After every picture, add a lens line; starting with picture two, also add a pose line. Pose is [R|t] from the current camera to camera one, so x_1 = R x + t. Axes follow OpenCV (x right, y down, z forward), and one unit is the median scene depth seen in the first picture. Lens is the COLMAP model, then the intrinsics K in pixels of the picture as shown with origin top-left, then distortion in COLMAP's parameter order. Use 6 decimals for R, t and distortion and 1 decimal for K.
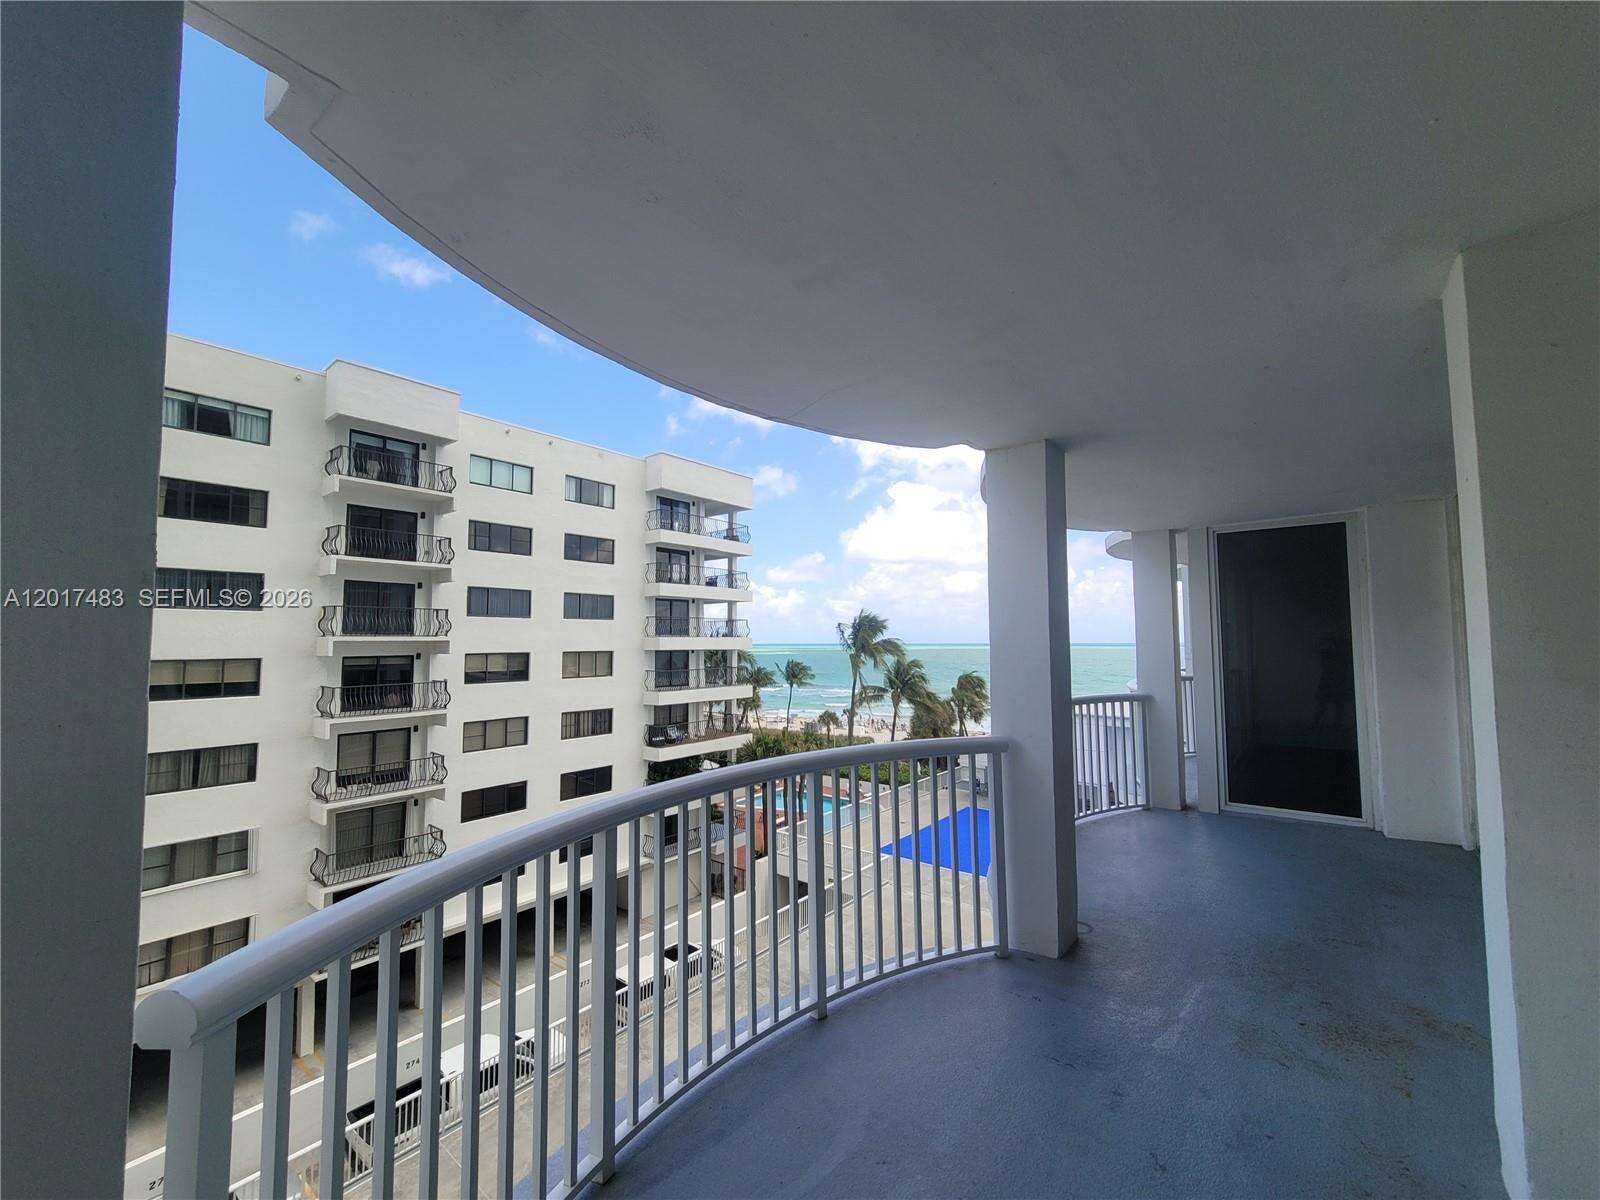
lens RADIAL K [[656.2, 0, 801.7], [0, 656.2, 595.8], [0, 0, 1]] dist [0.005751, -0.000740]
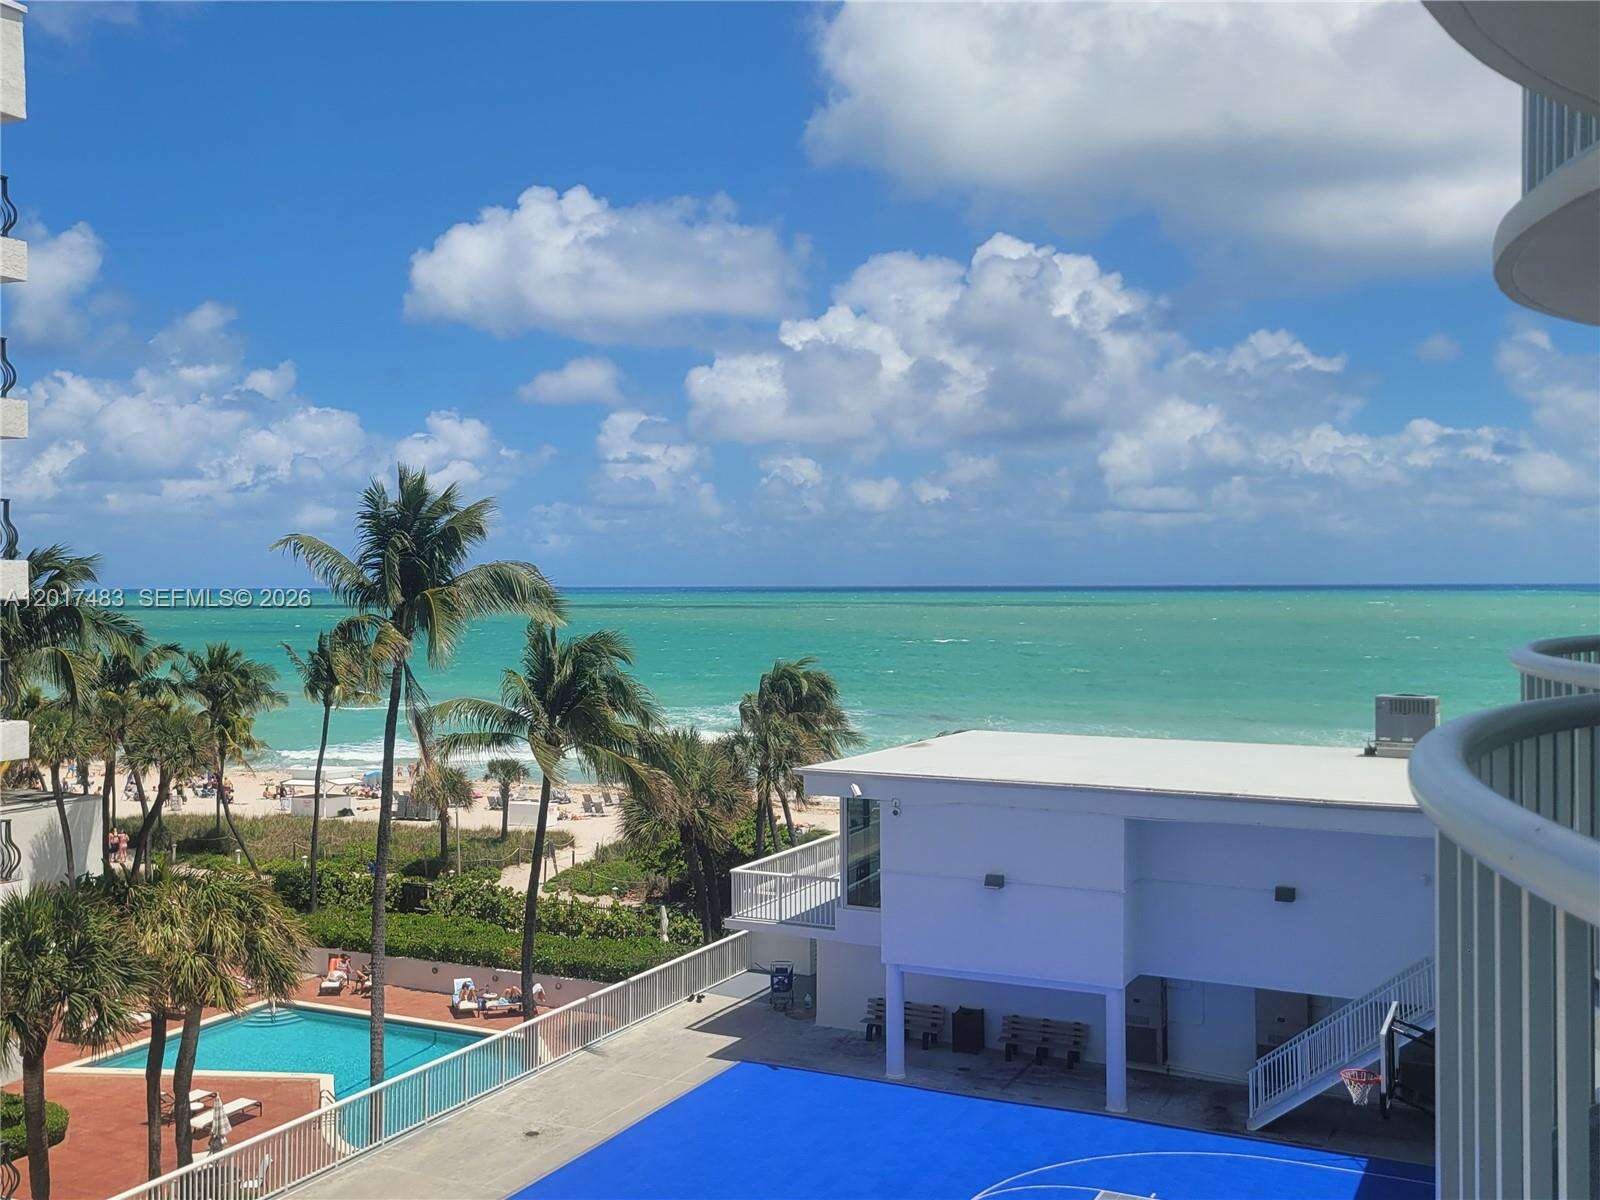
lens RADIAL K [[1583.7, 0, 763.5], [0, 1583.7, 584.6], [0, 0, 1]] dist [0.044834, 0.000000]
pose [[0.980975, -0.000446, 0.194133, 0.149254], [-0.012697, 0.997709, 0.066453, 0.030266], [-0.193718, -0.067653, 0.978722, 0.311059]]
